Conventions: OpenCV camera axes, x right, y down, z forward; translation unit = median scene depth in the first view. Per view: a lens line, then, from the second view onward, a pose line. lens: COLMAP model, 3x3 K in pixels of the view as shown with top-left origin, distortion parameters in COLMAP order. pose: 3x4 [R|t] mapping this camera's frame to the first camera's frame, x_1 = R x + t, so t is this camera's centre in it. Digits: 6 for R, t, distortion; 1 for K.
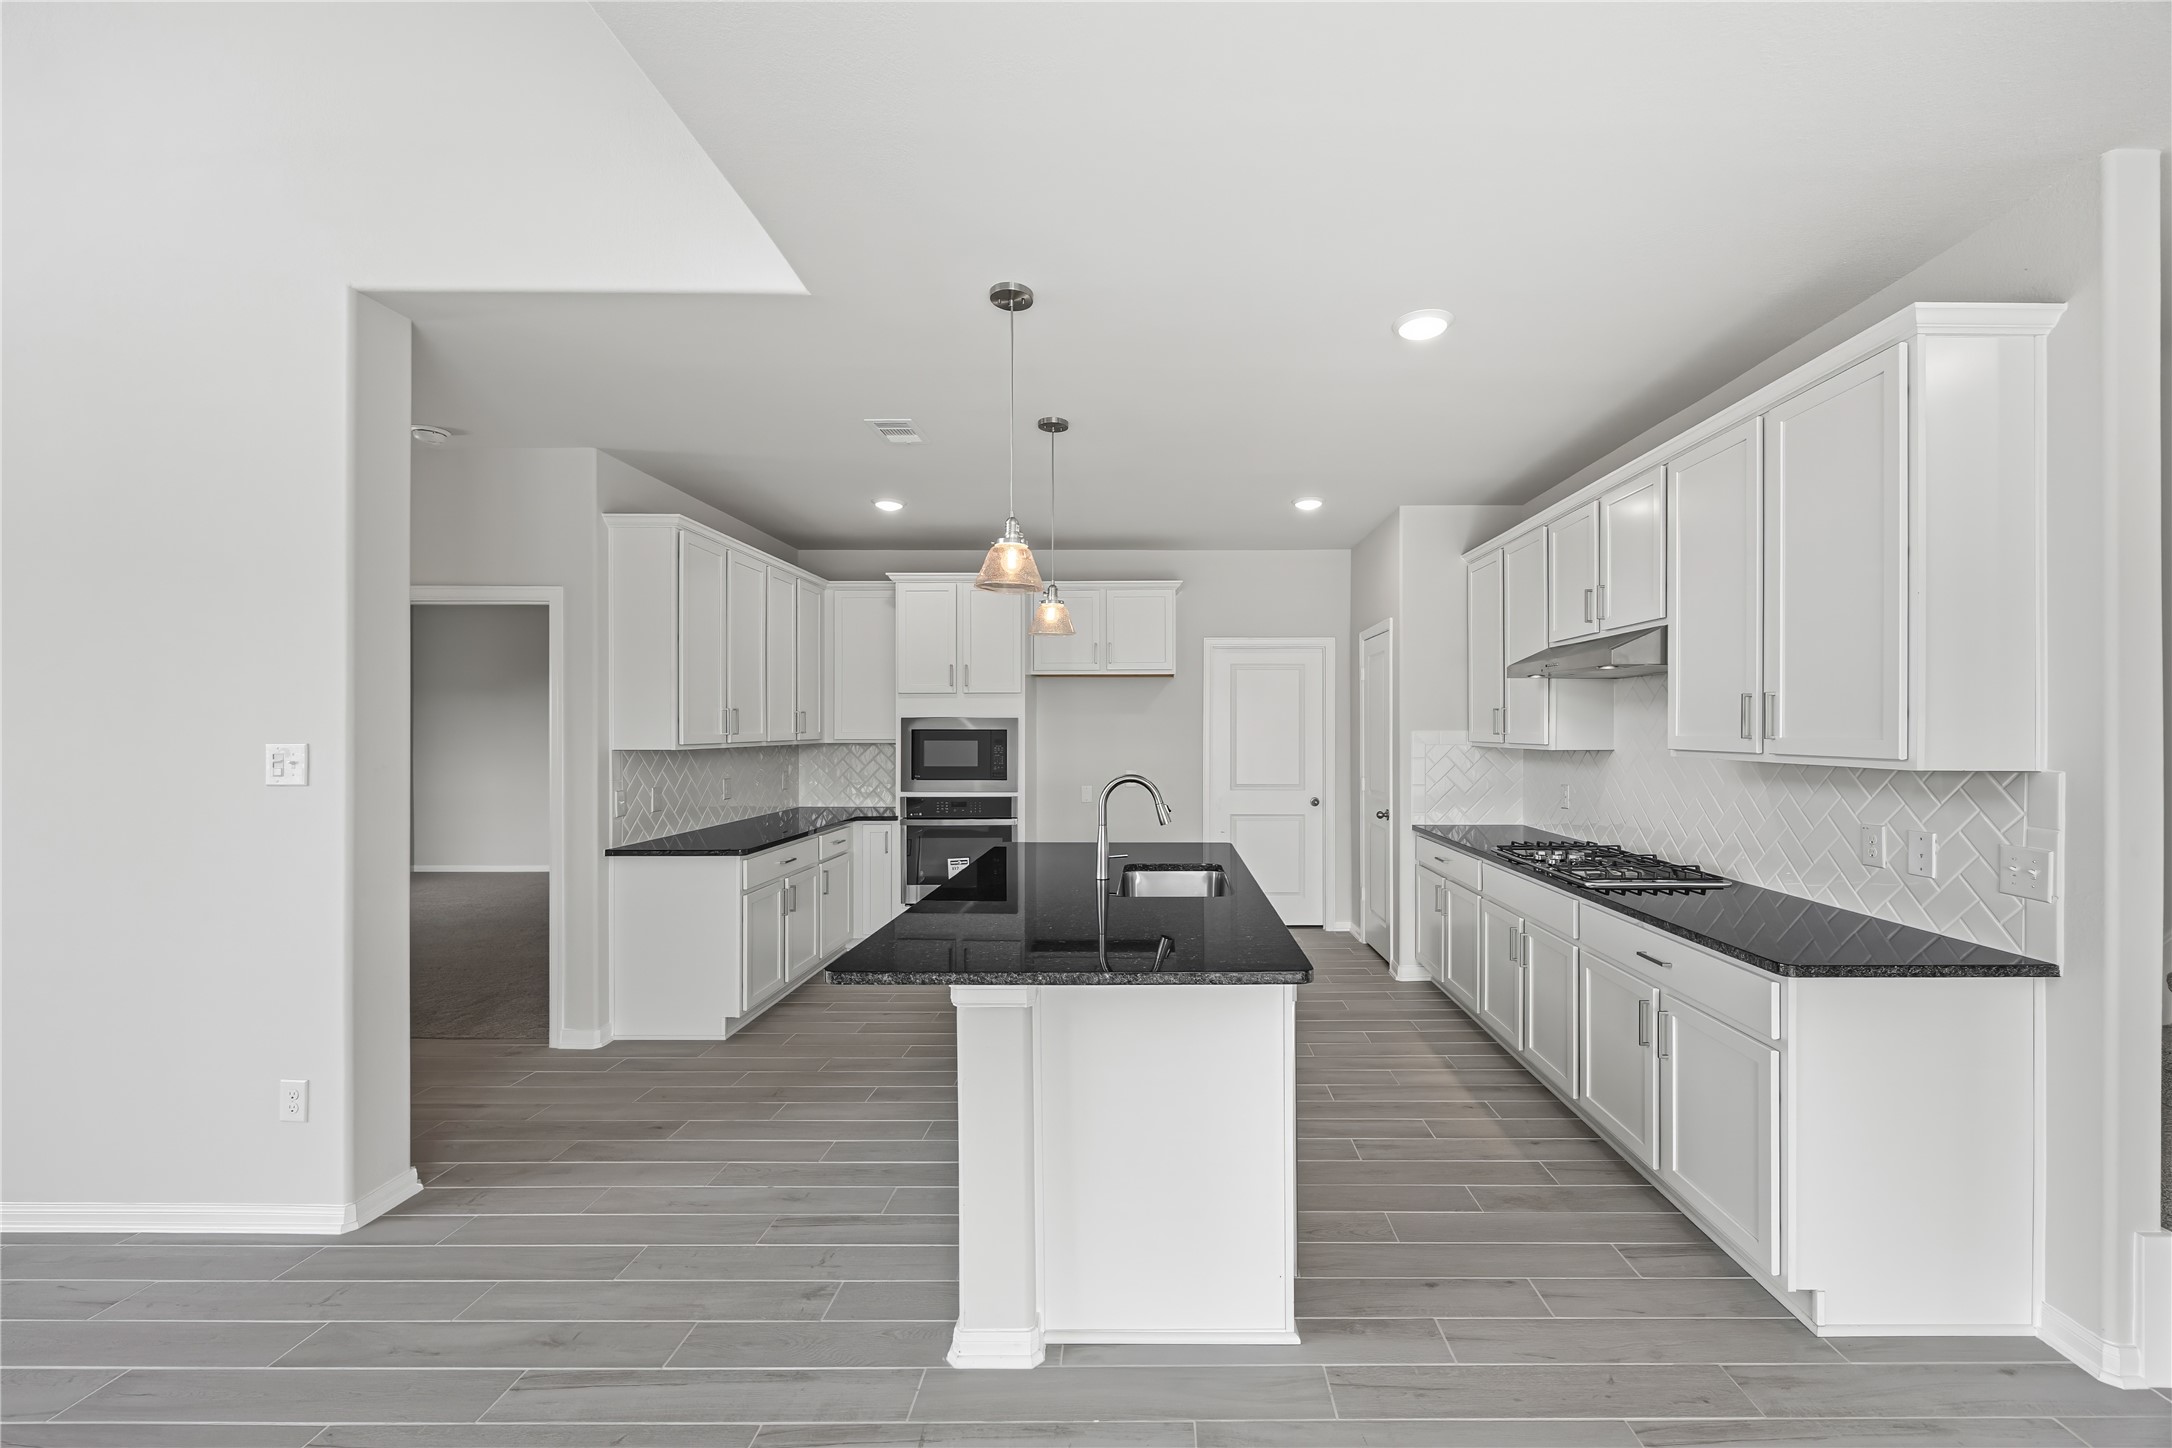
lens RADIAL K [[836.9, 0, 1121.3], [0, 836.9, 715.3], [0, 0, 1]] dist [-0.003040, -0.000040]
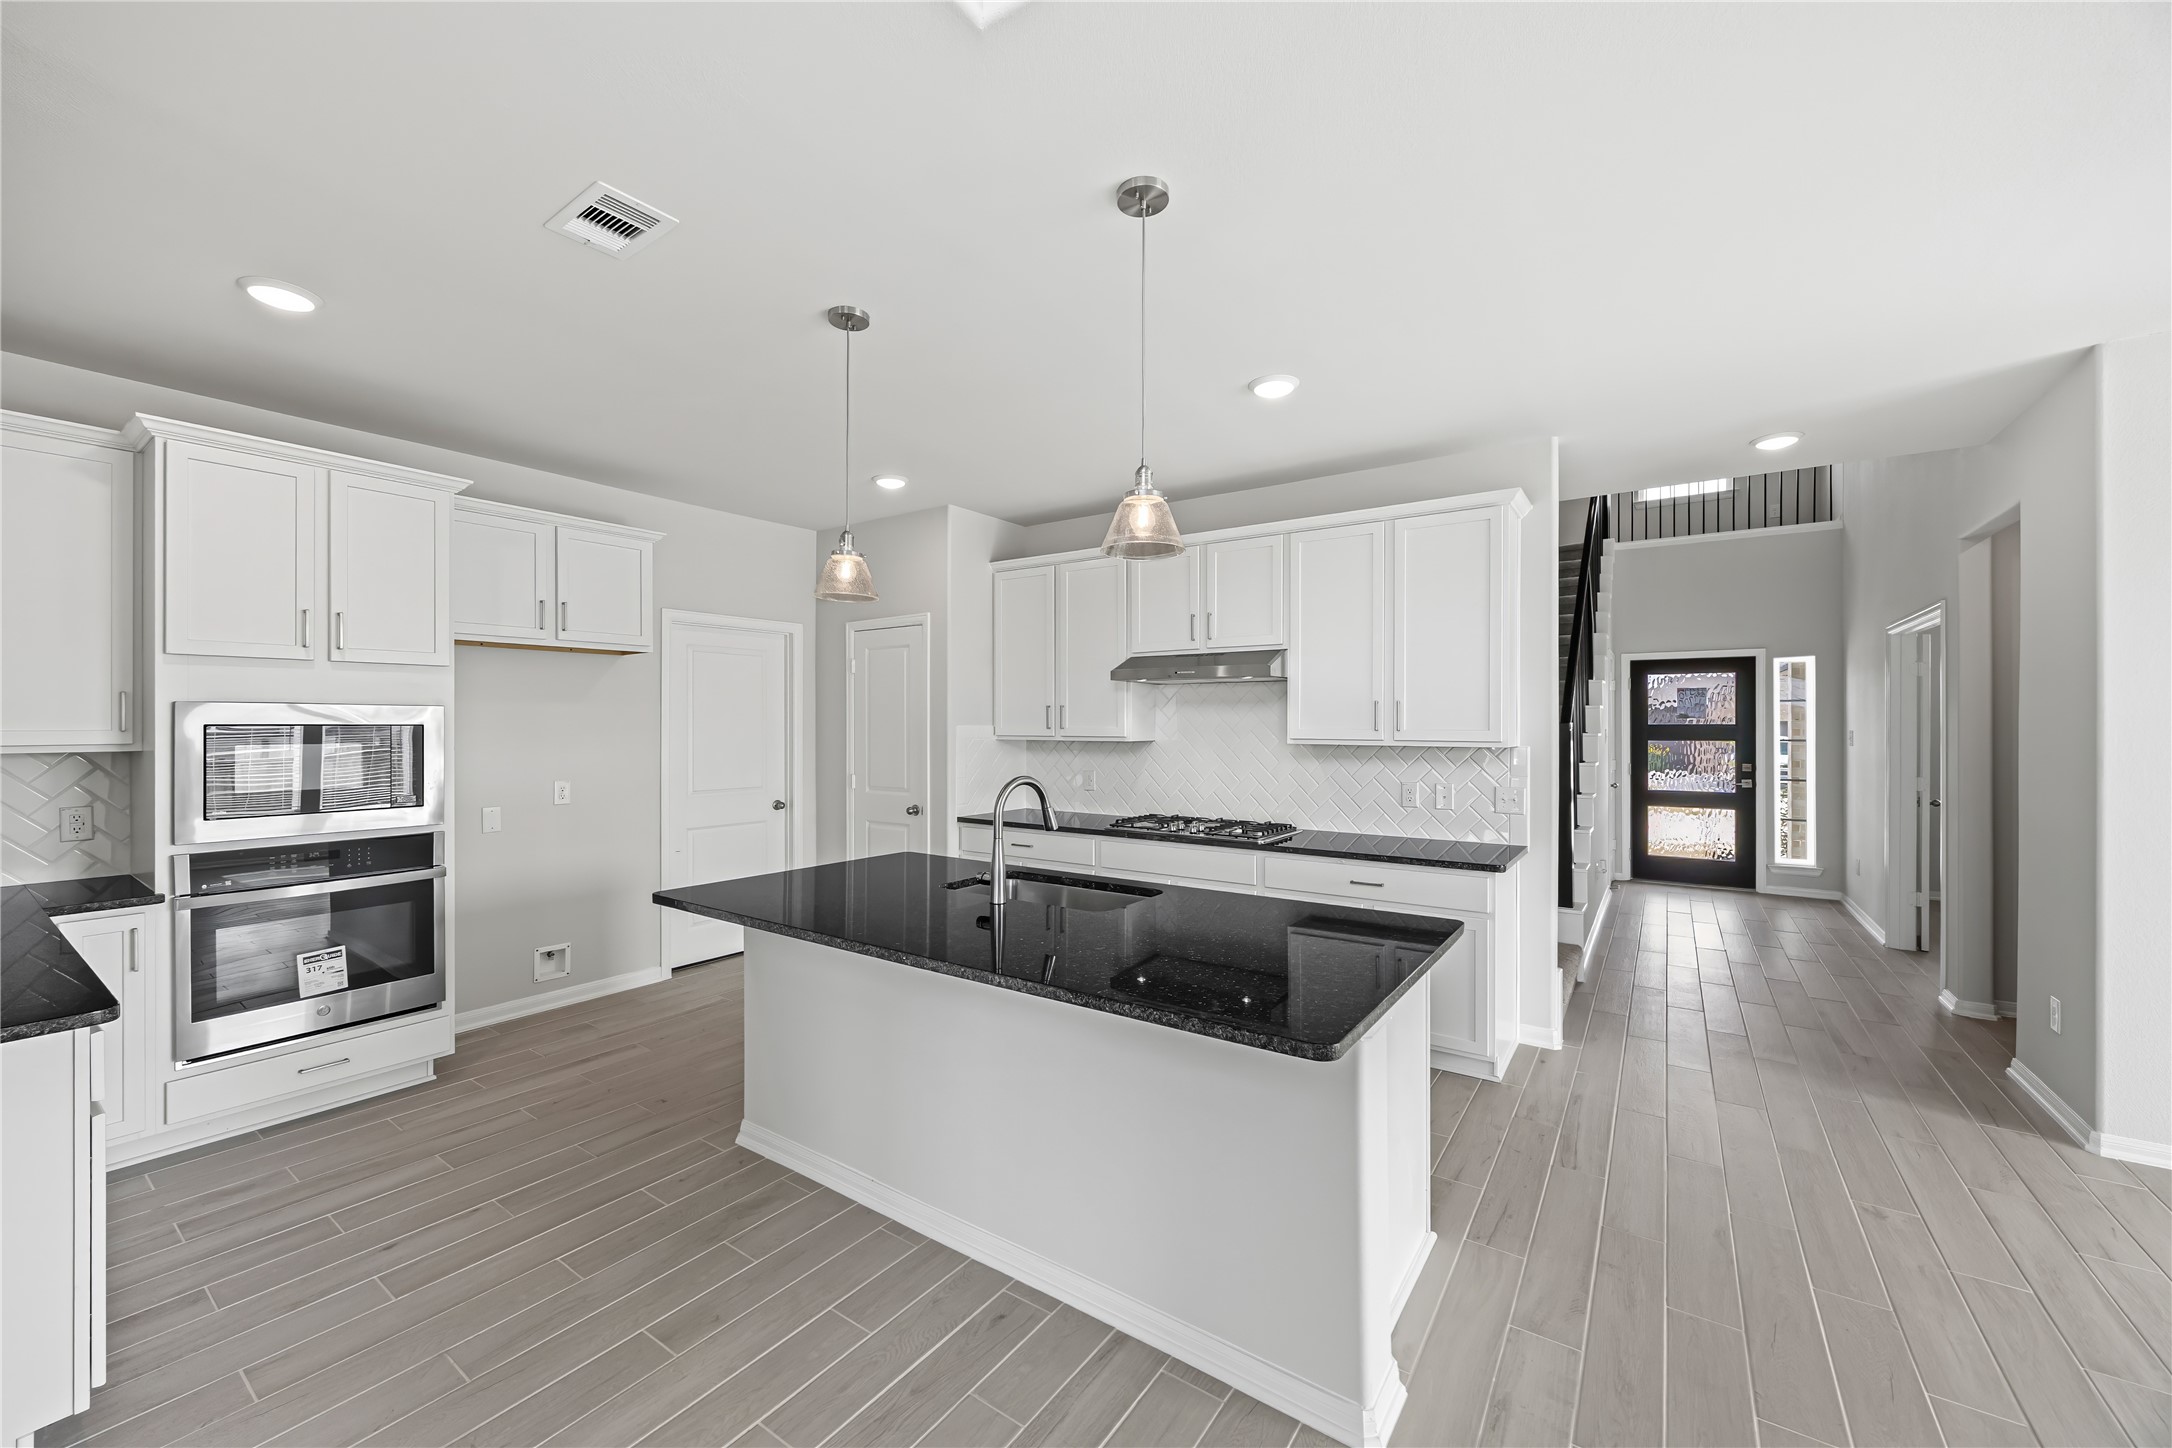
lens RADIAL K [[836.9, 0, 1077.4], [0, 836.9, 720.5], [0, 0, 1]] dist [-0.003040, -0.000040]
pose [[0.579537, 0.001746, 0.814944, -0.410894], [-0.012758, 0.999895, 0.006931, 0.003493], [-0.814846, -0.014413, 0.579499, 0.284358]]
